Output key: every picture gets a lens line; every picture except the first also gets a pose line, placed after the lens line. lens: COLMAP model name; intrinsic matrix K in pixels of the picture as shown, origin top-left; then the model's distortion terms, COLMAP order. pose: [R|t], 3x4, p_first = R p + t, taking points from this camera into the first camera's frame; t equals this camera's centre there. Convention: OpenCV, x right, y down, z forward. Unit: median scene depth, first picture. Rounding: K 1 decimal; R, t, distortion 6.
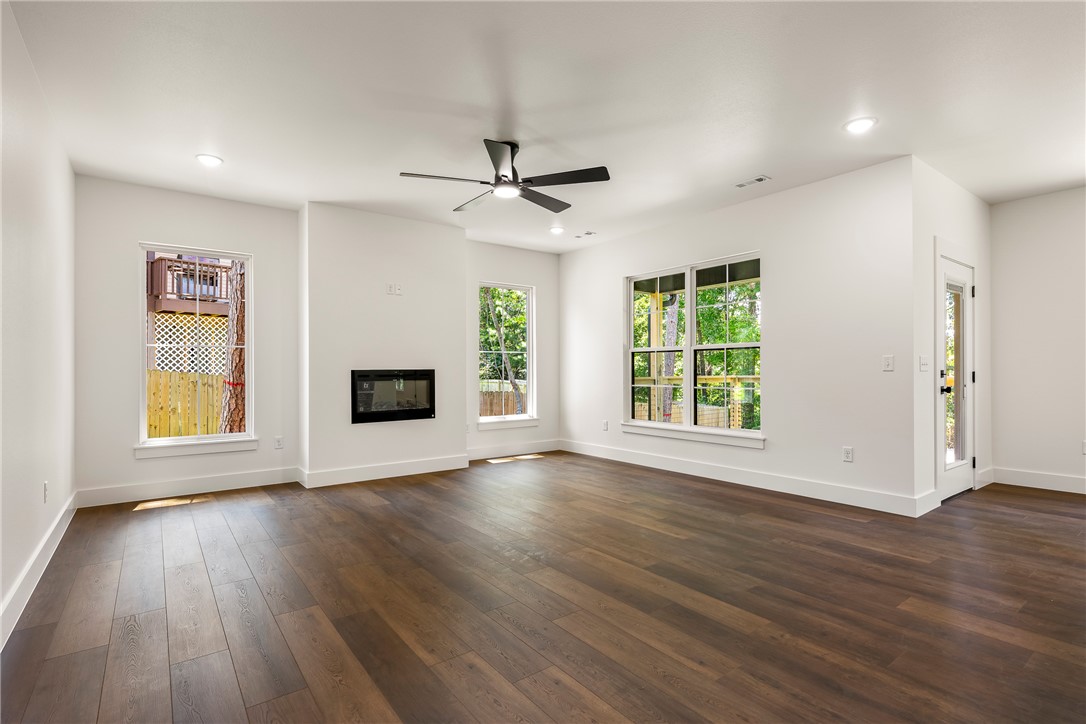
lens RADIAL K [[525.6, 0, 540.8], [0, 525.6, 372.3], [0, 0, 1]] dist [0.006140, 0.000105]
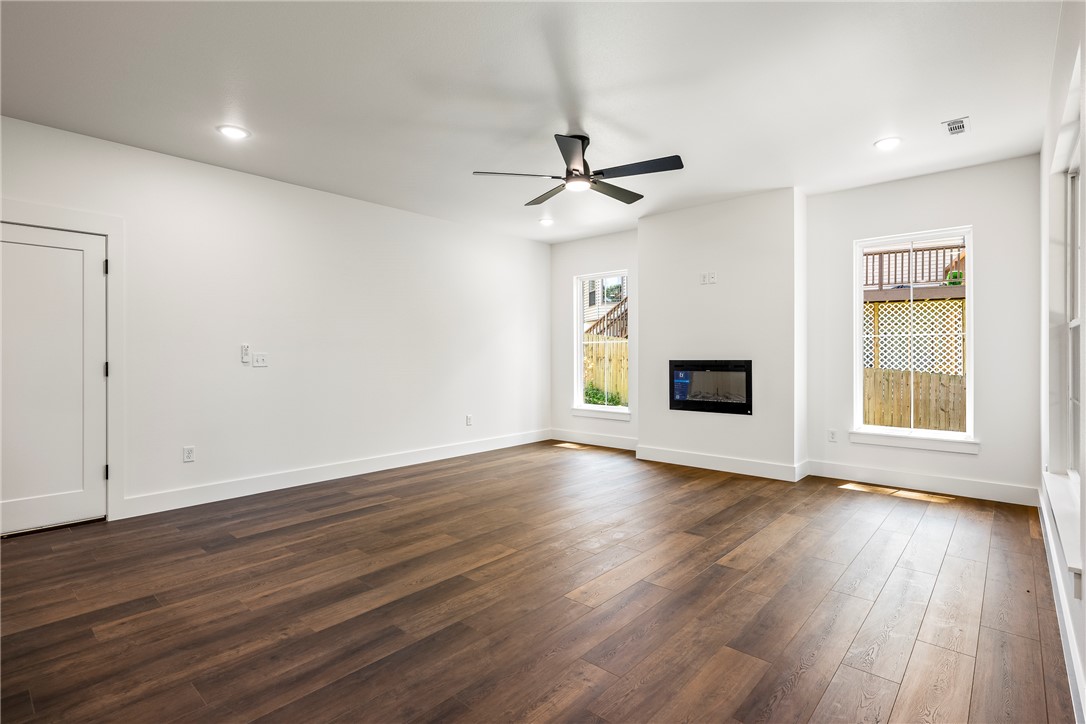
lens RADIAL K [[519.5, 0, 556.2], [0, 519.5, 355.5], [0, 0, 1]] dist [-0.010252, 0.001326]
pose [[0.209926, 0.002352, -0.977714, 0.711232], [-0.005768, 0.999983, 0.001167, -0.015569], [0.977700, 0.005395, 0.209936, 0.604102]]
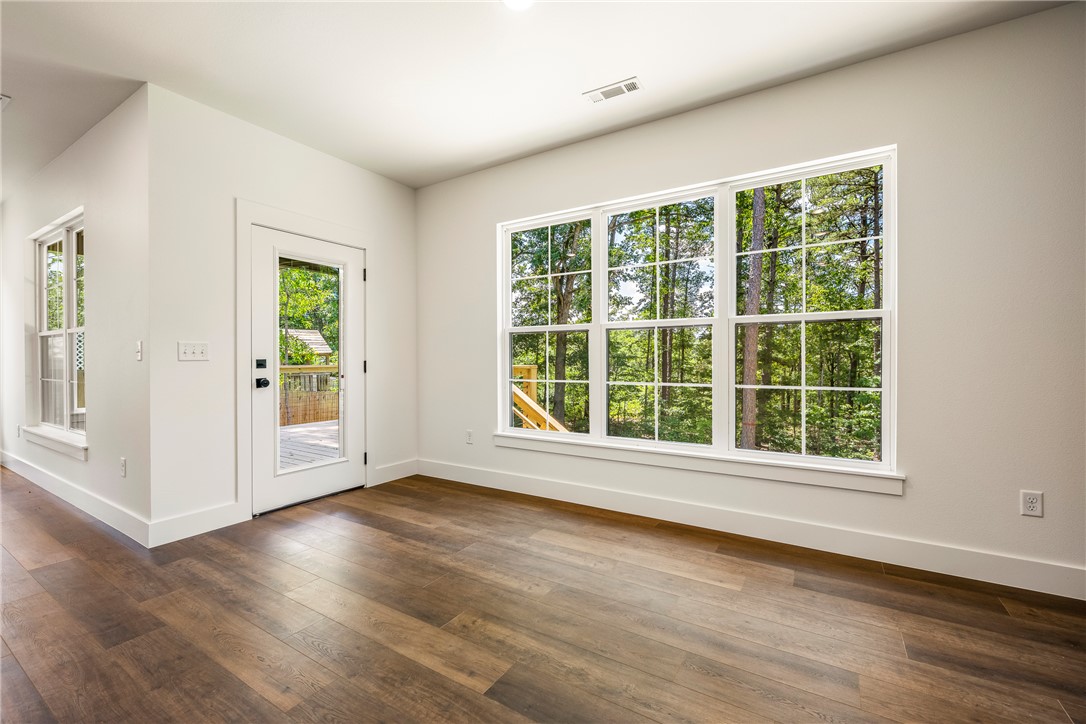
lens RADIAL K [[466.4, 0, 543.0], [0, 466.4, 362.0], [0, 0, 1]] dist [-0.001293, 0.000048]
pose [[0.934143, -0.003353, 0.356883, 0.837461], [0.002762, 0.999994, 0.002164, 0.000155], [-0.356888, -0.001035, 0.934146, 0.120036]]
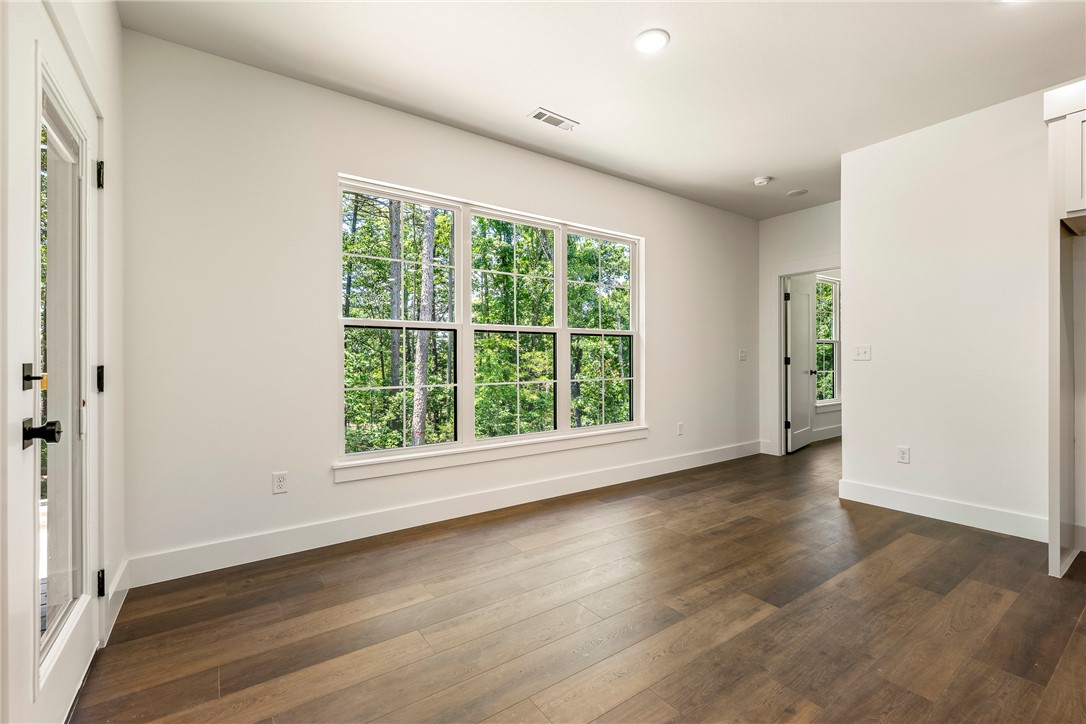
lens RADIAL K [[466.4, 0, 543.0], [0, 466.4, 362.0], [0, 0, 1]] dist [-0.001293, 0.000048]
pose [[0.026673, -0.004370, 0.999635, 0.469709], [0.010119, 0.999940, 0.004101, -0.003258], [-0.999593, 0.010006, 0.026715, 0.648700]]
